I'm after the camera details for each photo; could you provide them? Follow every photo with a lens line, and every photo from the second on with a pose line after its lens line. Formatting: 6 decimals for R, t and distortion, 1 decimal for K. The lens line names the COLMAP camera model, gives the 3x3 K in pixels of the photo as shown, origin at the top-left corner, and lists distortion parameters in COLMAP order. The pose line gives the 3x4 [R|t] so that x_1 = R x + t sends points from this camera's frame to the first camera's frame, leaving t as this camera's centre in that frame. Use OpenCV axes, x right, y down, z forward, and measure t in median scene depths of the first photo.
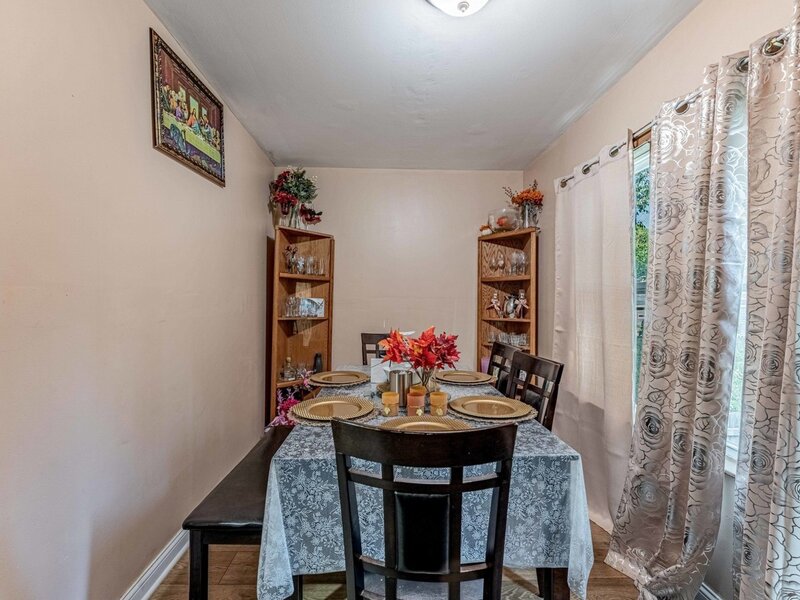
lens RADIAL K [[365.6, 0, 399.7], [0, 365.6, 312.2], [0, 0, 1]] dist [-0.001742, -0.000572]
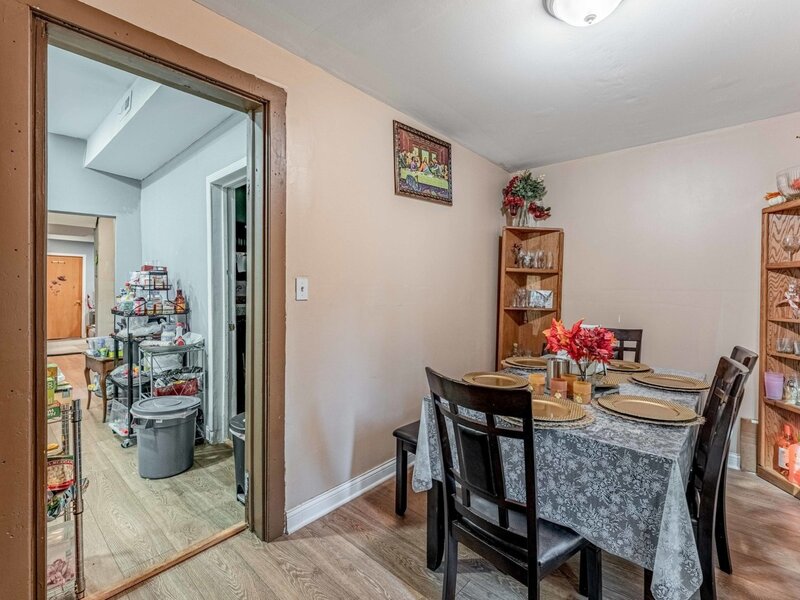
lens RADIAL K [[379.4, 0, 395.7], [0, 379.4, 304.8], [0, 0, 1]] dist [0.001827, -0.000714]
pose [[0.711324, 0.030736, -0.702192, 0.289880], [-0.028181, 0.999487, 0.015201, -0.001433], [0.702299, 0.008976, 0.711826, -0.091730]]
